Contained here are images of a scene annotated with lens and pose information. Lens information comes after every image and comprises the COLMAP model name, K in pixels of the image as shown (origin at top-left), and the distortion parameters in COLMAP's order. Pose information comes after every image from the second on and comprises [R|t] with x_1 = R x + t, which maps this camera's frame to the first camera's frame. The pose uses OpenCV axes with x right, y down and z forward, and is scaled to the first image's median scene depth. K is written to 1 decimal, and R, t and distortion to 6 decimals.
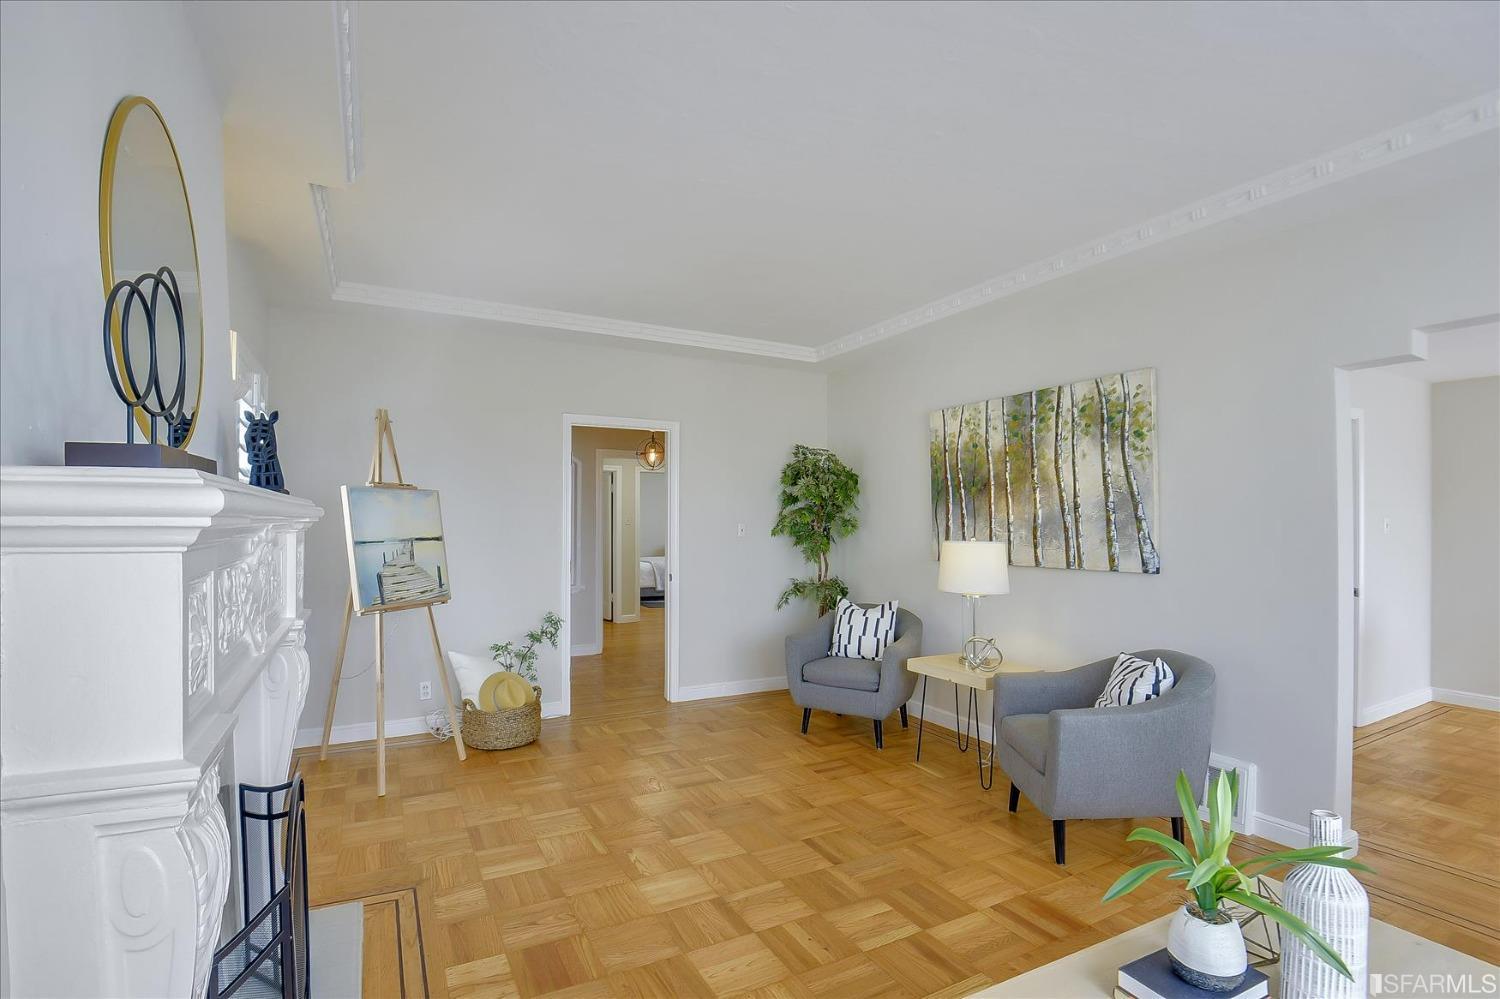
lens RADIAL K [[673.1, 0, 749.9], [0, 673.1, 501.3], [0, 0, 1]] dist [0.014719, -0.011191]
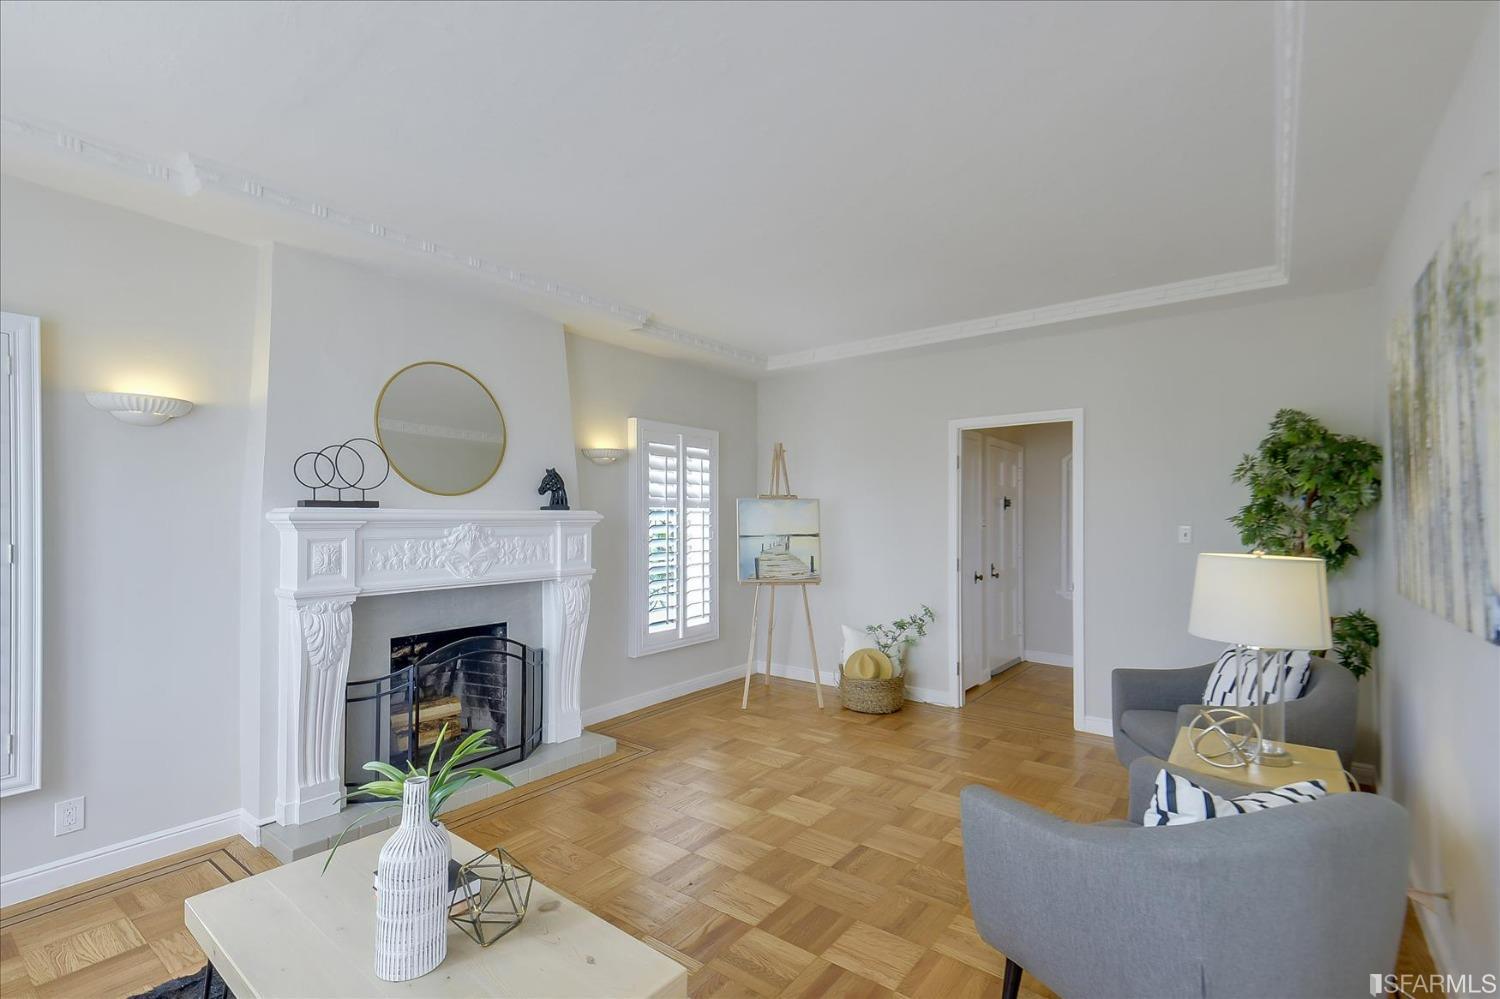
lens RADIAL K [[673.1, 0, 754.3], [0, 673.1, 506.1], [0, 0, 1]] dist [0.014719, -0.011191]
pose [[0.432865, -0.024554, -0.901124, 0.707668], [0.023295, 0.999600, -0.016048, 0.017893], [0.901158, -0.014045, 0.433263, 0.348241]]
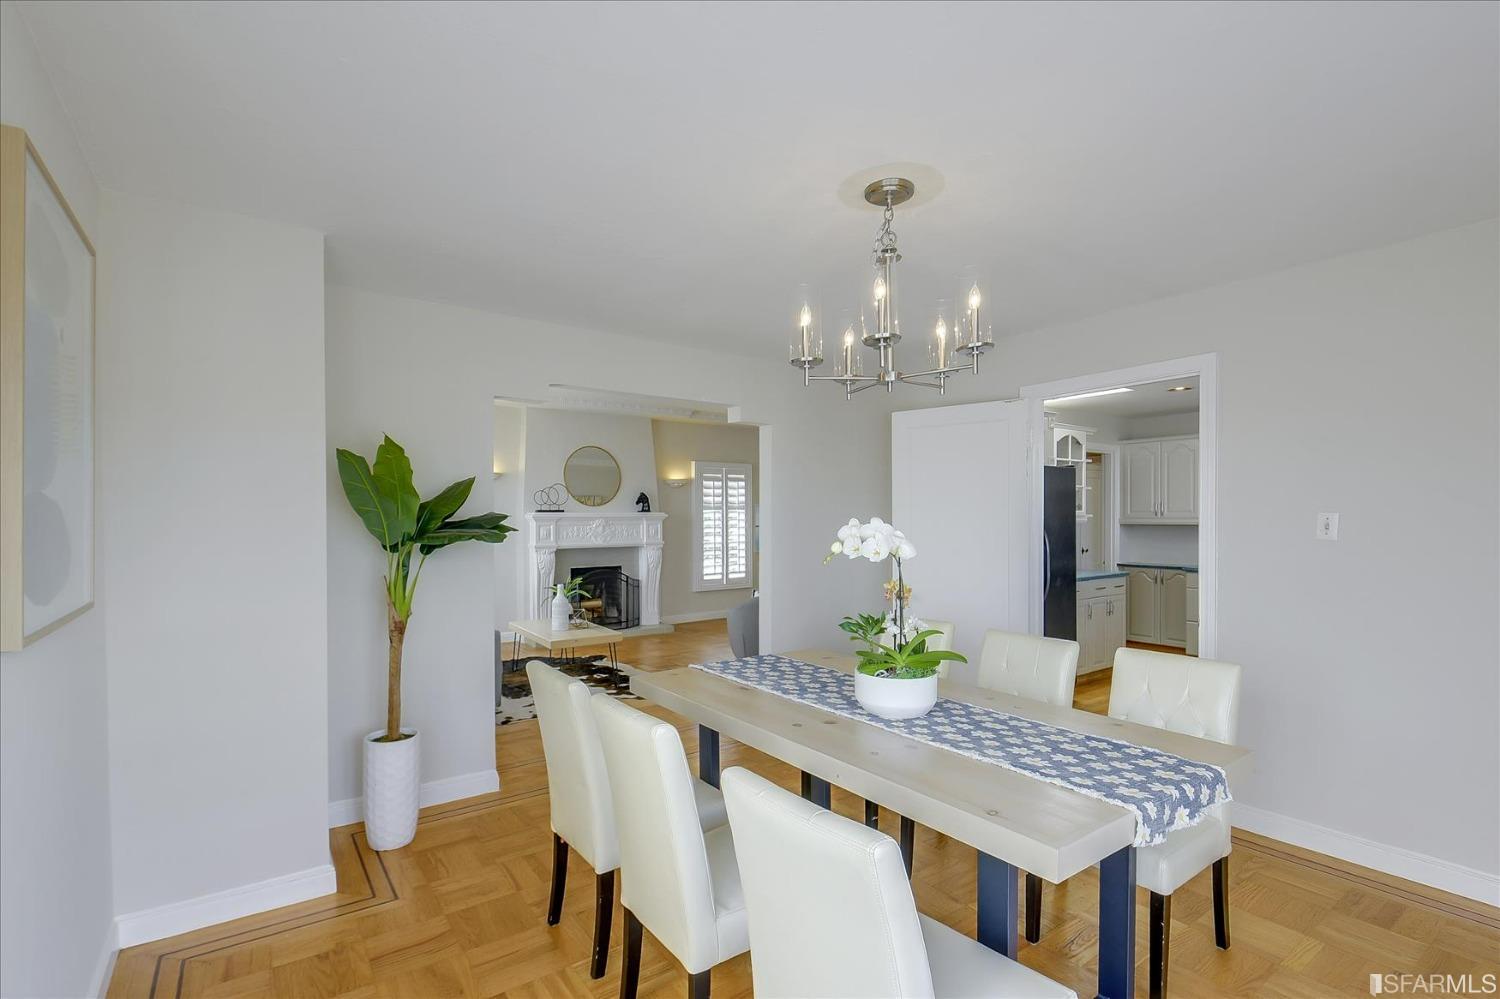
lens RADIAL K [[693.4, 0, 750.3], [0, 693.4, 509.7], [0, 0, 1]] dist [0.006113, -0.000111]
pose [[0.144241, -0.016462, -0.989406, 1.870339], [0.028331, 0.999520, -0.012500, 0.029019], [0.989137, -0.026228, 0.144638, 0.538853]]
